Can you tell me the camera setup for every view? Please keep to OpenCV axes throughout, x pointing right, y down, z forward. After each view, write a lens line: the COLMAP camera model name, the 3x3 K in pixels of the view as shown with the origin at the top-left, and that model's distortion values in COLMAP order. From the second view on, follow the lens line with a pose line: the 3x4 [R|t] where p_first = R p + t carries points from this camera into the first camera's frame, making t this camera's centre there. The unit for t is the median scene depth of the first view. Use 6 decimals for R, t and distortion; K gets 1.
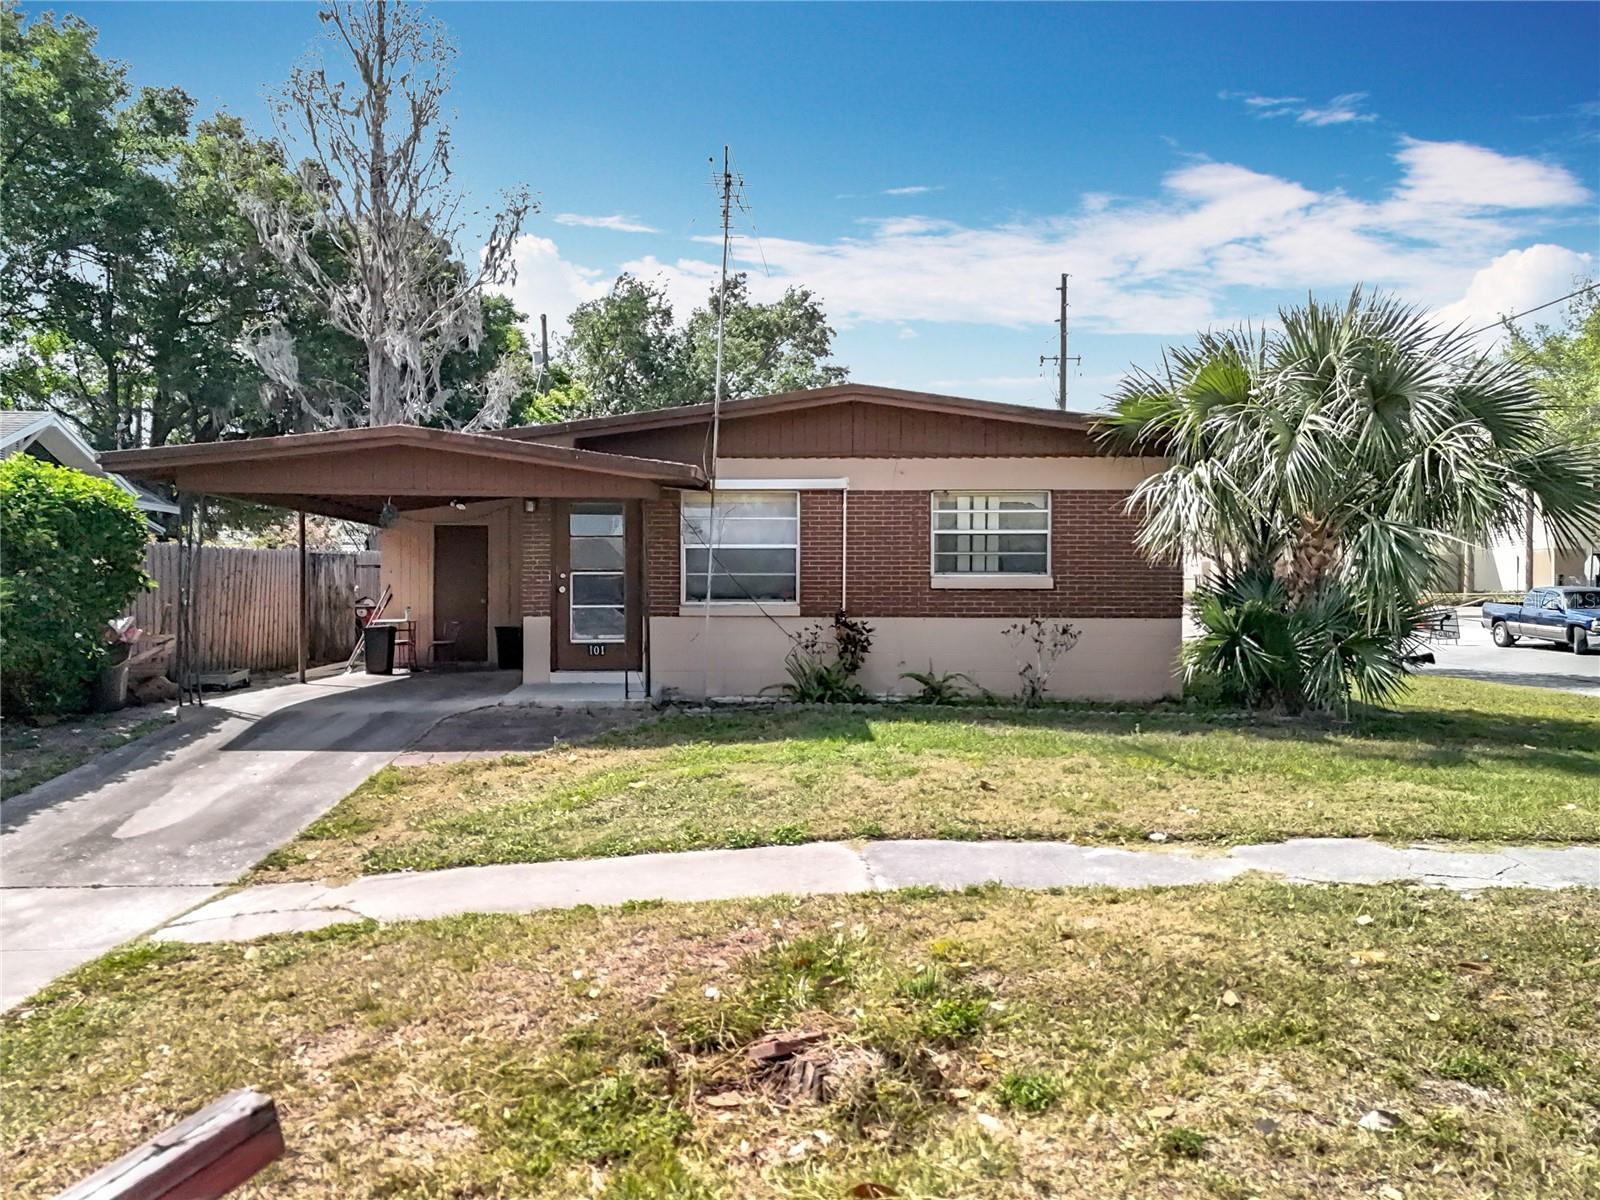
lens RADIAL K [[1155.0, 0, 795.5], [0, 1155.0, 594.0], [0, 0, 1]] dist [0.076060, -0.048418]
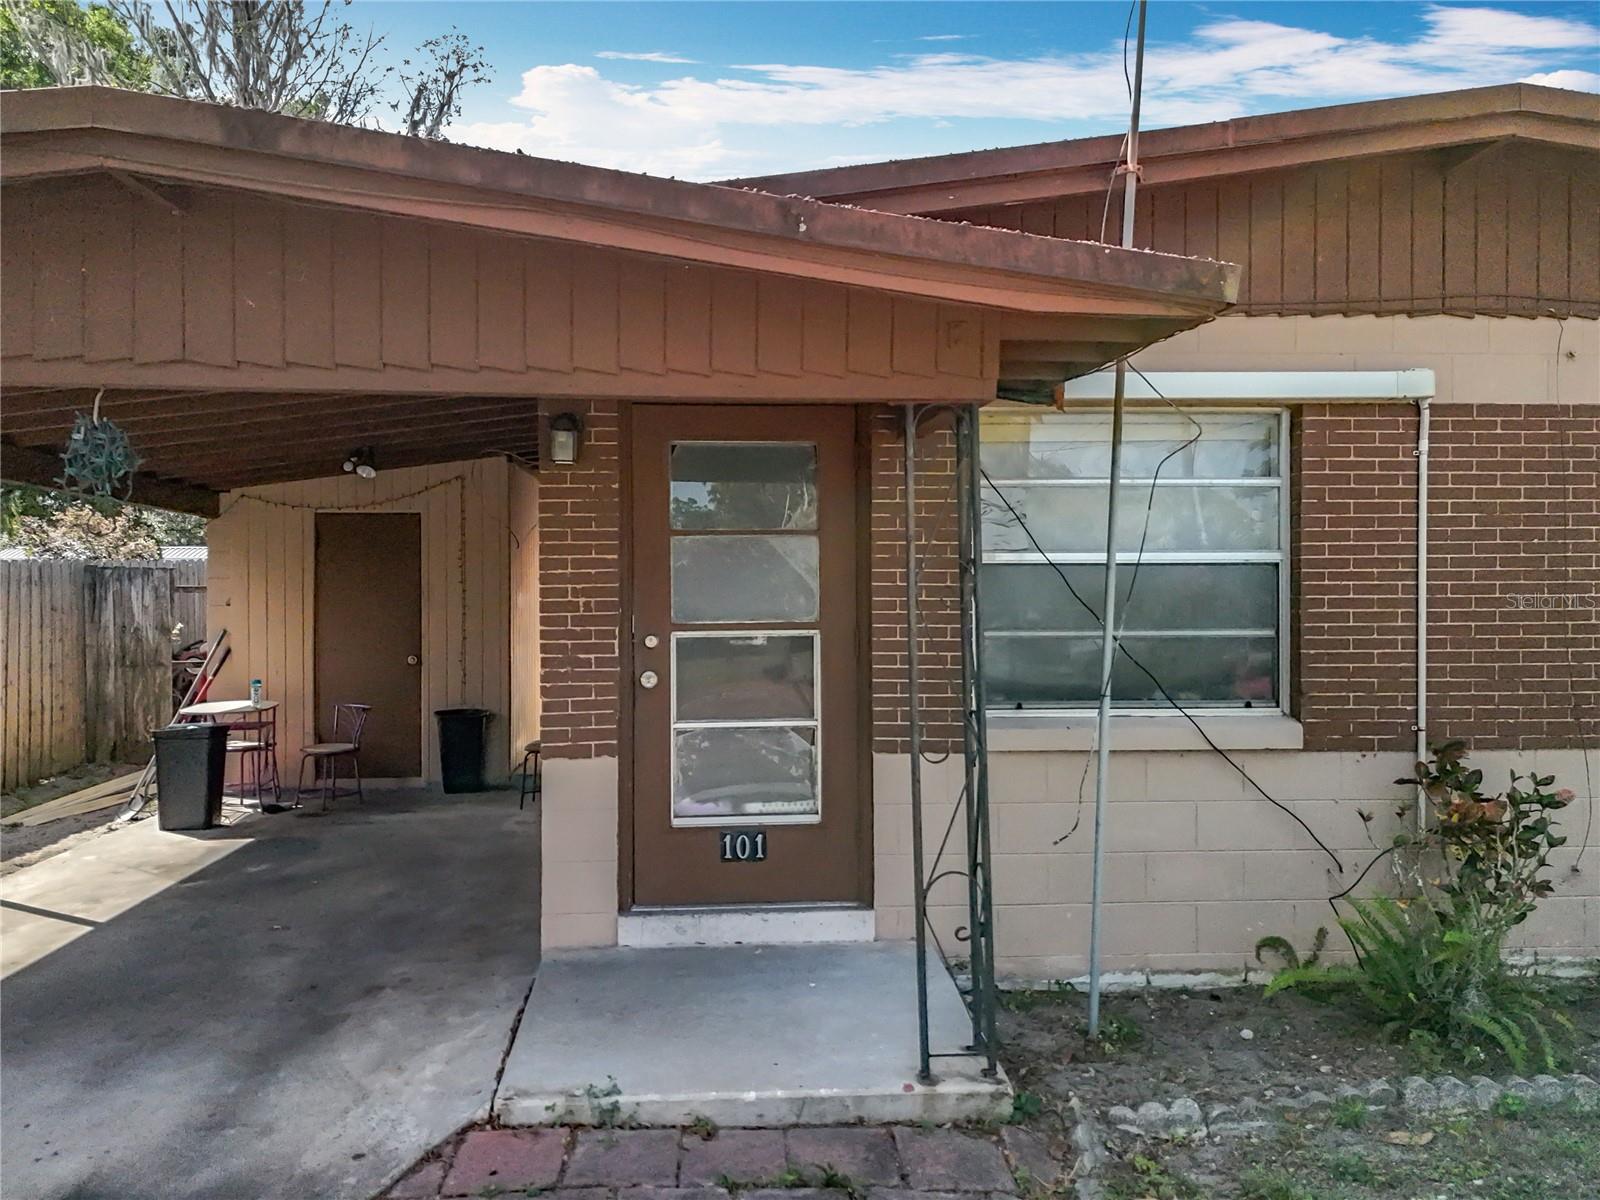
lens RADIAL K [[1155.0, 0, 795.5], [0, 1155.0, 594.0], [0, 0, 1]] dist [0.076060, -0.048418]
pose [[0.997827, -0.005402, 0.065667, -0.181133], [0.005406, 0.999985, 0.000106, -0.030838], [-0.065666, 0.000249, 0.997842, 0.644133]]
